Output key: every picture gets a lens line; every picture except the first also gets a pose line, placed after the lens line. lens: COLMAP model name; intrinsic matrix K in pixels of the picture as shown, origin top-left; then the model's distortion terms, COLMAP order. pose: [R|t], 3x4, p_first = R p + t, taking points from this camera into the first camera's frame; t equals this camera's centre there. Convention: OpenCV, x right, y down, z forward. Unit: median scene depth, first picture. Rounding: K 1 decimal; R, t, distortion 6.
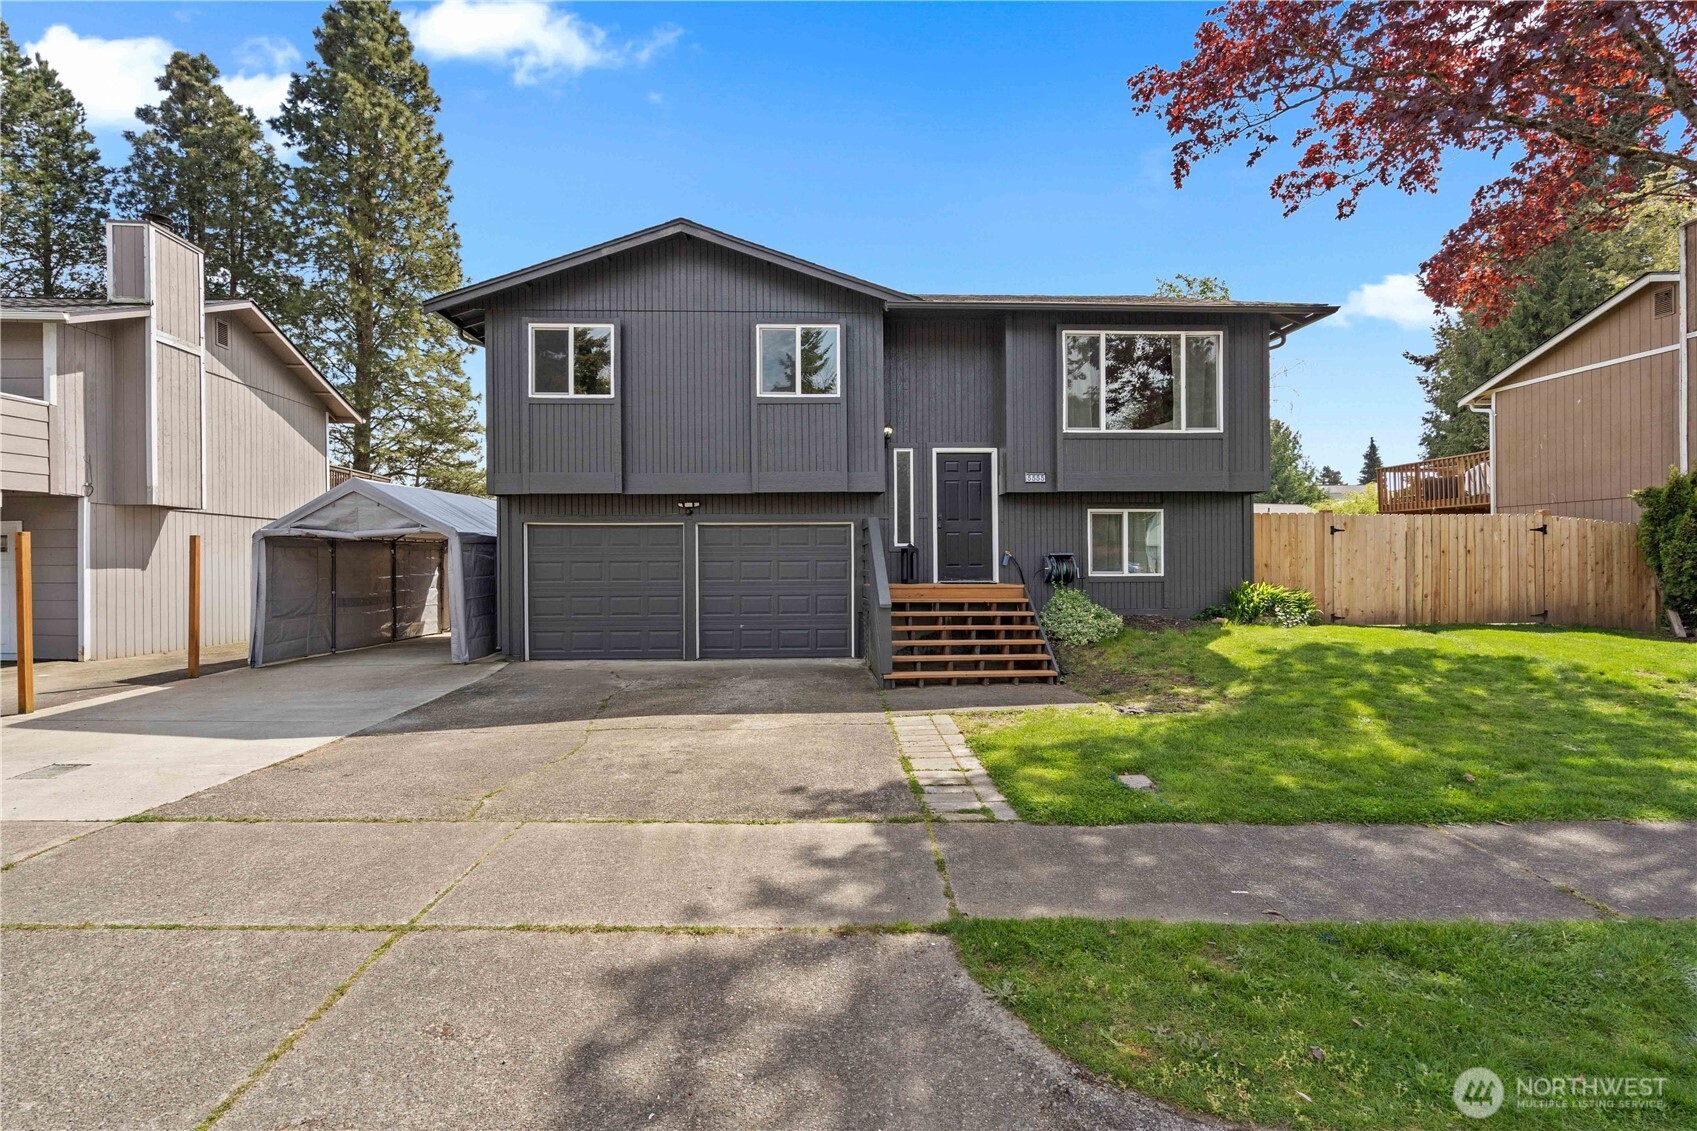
lens RADIAL K [[876.9, 0, 848.5], [0, 876.9, 565.5], [0, 0, 1]] dist [0.000760, 0.000383]
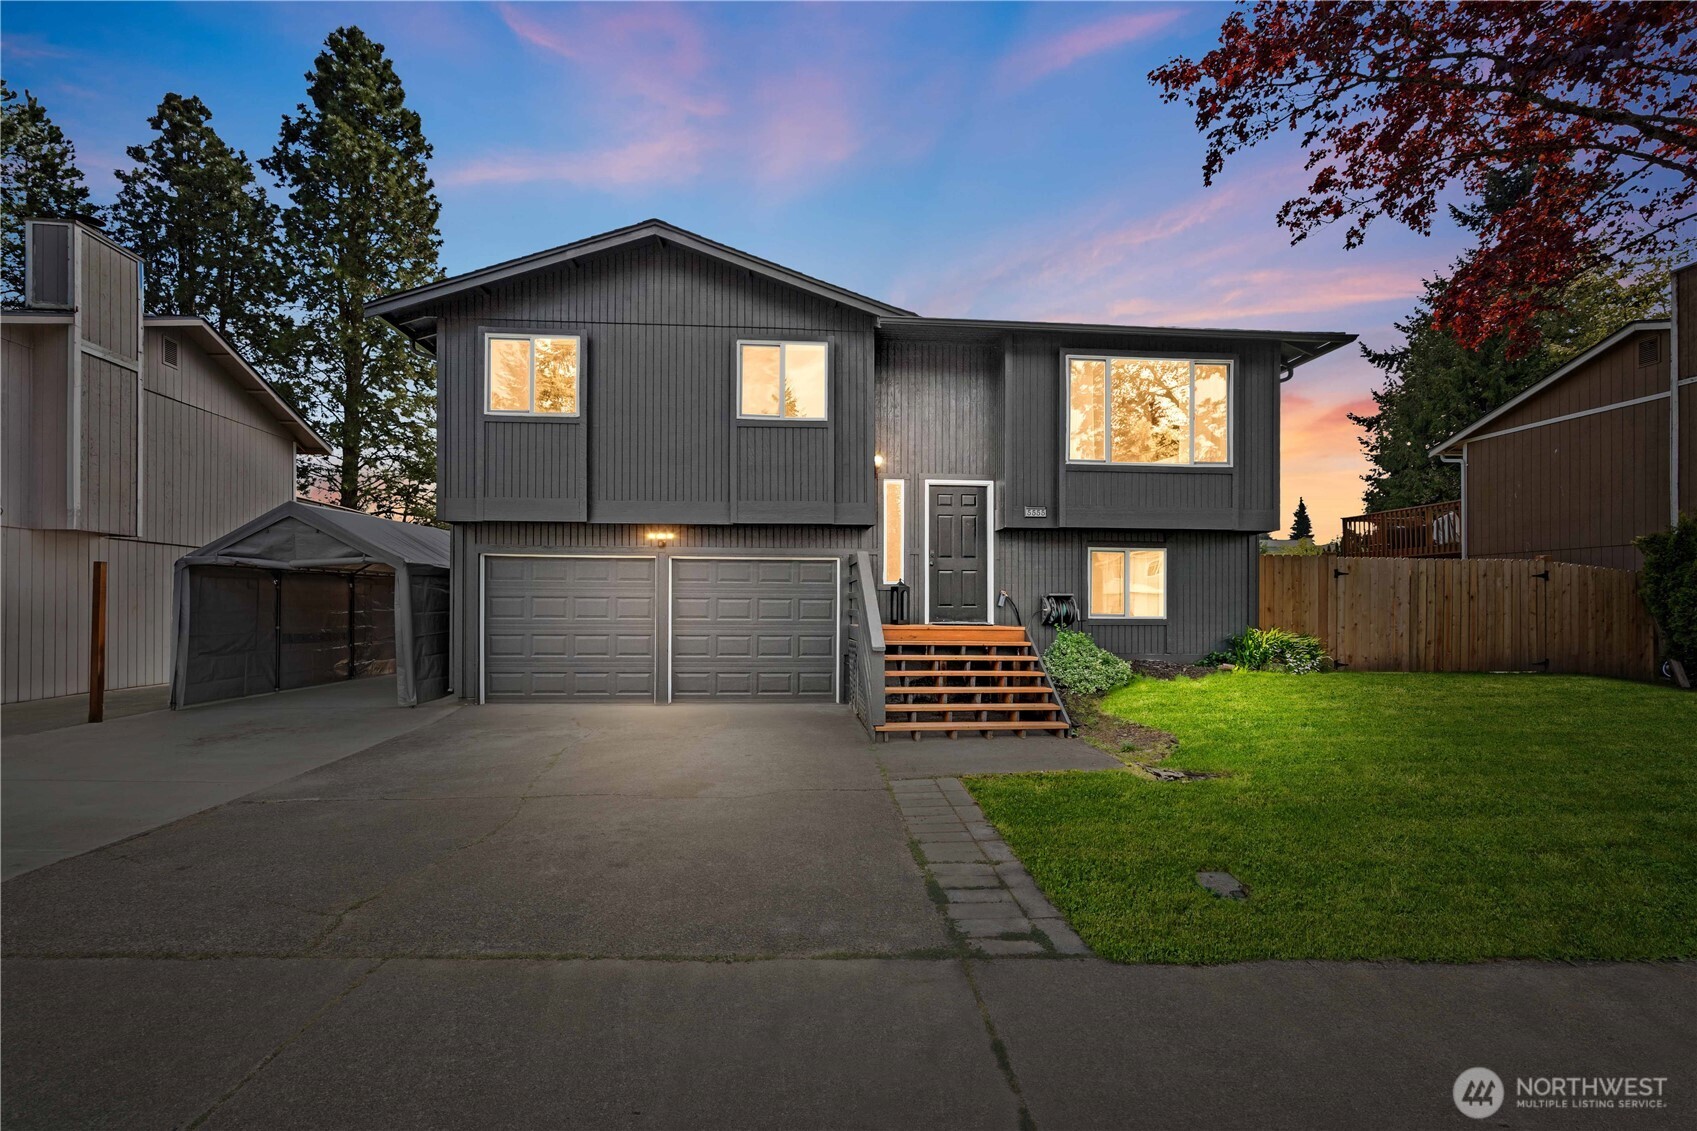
lens RADIAL K [[791.8, 0, 837.8], [0, 791.8, 608.5], [0, 0, 1]] dist [-0.000649, -0.000313]
pose [[0.999761, 0.010552, 0.019146, -0.010982], [-0.010536, 0.999944, -0.000953, 0.004964], [-0.019155, 0.000751, 0.999816, 0.150842]]
